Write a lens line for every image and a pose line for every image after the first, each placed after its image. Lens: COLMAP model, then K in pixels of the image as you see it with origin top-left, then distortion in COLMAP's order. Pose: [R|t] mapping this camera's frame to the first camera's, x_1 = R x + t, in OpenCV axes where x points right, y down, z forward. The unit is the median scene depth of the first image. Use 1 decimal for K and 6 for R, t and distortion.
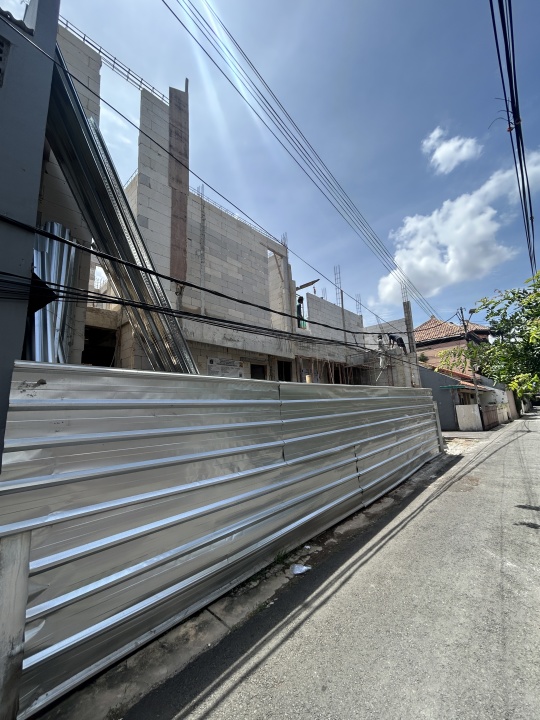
lens RADIAL K [[291.2, 0, 274.0], [0, 291.2, 358.2], [0, 0, 1]] dist [0.007352, -0.002844]
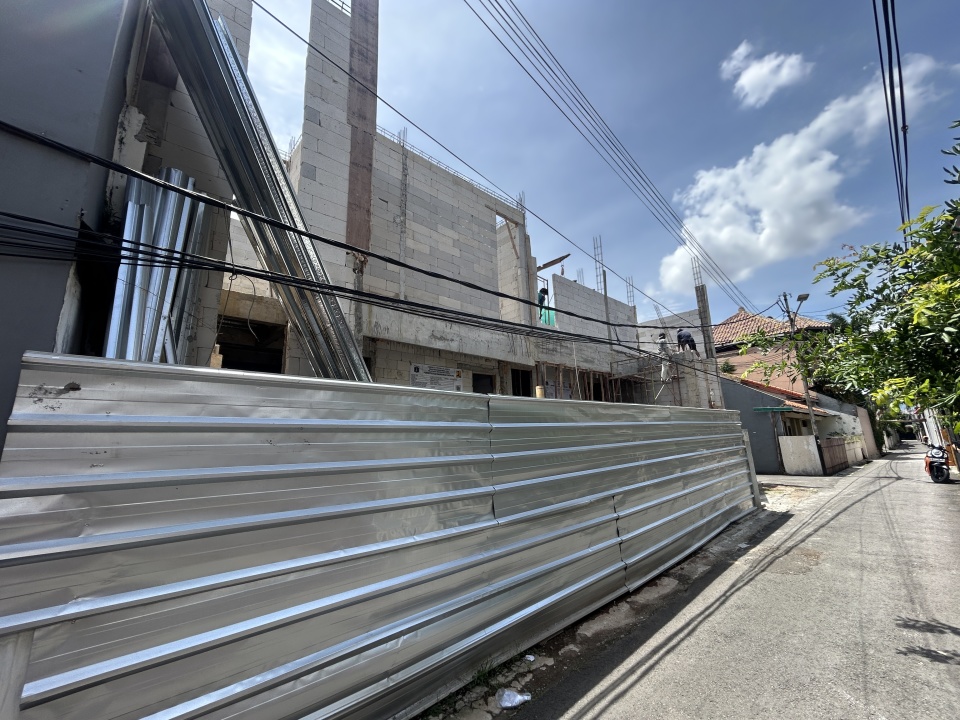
lens RADIAL K [[388.2, 0, 480.5], [0, 388.2, 357.4], [0, 0, 1]] dist [0.007352, -0.002844]
pose [[0.995507, -0.000667, -0.094689, 0.055903], [-0.001937, 0.999623, -0.027406, 0.014200], [0.094672, 0.027466, 0.995130, 0.086538]]
